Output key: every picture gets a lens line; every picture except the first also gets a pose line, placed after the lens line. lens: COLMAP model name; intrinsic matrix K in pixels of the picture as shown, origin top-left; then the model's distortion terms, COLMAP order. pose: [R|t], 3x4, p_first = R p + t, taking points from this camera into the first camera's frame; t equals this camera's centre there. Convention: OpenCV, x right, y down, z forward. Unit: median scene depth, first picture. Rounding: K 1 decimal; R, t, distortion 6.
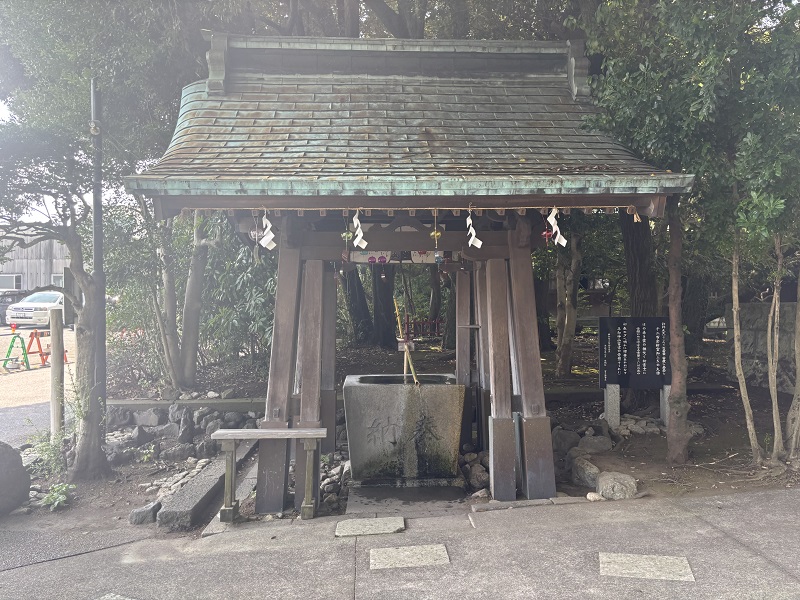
lens RADIAL K [[606.9, 0, 400.0], [0, 606.9, 300.0], [0, 0, 1]] dist [0.044839, -0.000971]
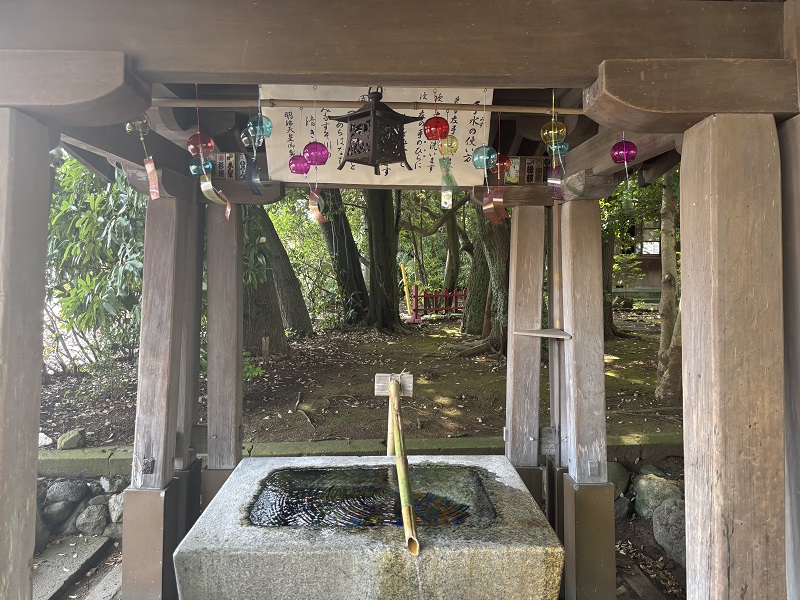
lens RADIAL K [[606.9, 0, 400.0], [0, 606.9, 300.0], [0, 0, 1]] dist [0.044839, -0.000971]
pose [[0.999637, 0.014360, -0.022788, 0.022703], [-0.012967, 0.998107, 0.060120, -0.005765], [0.023608, -0.059803, 0.997931, 0.571079]]
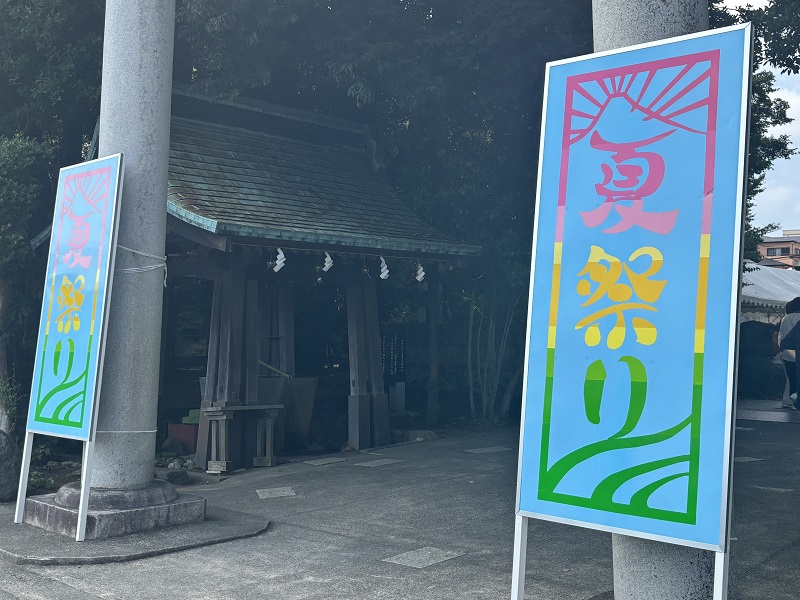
lens RADIAL K [[1023.8, 0, 400.0], [0, 1023.8, 300.0], [0, 0, 1]] dist [0.003329, 0.003753]
pose [[0.743082, 0.039785, 0.668017, -1.048534], [-0.024468, 0.999179, -0.032291, 0.032260], [-0.668753, 0.007649, 0.743445, -0.658638]]
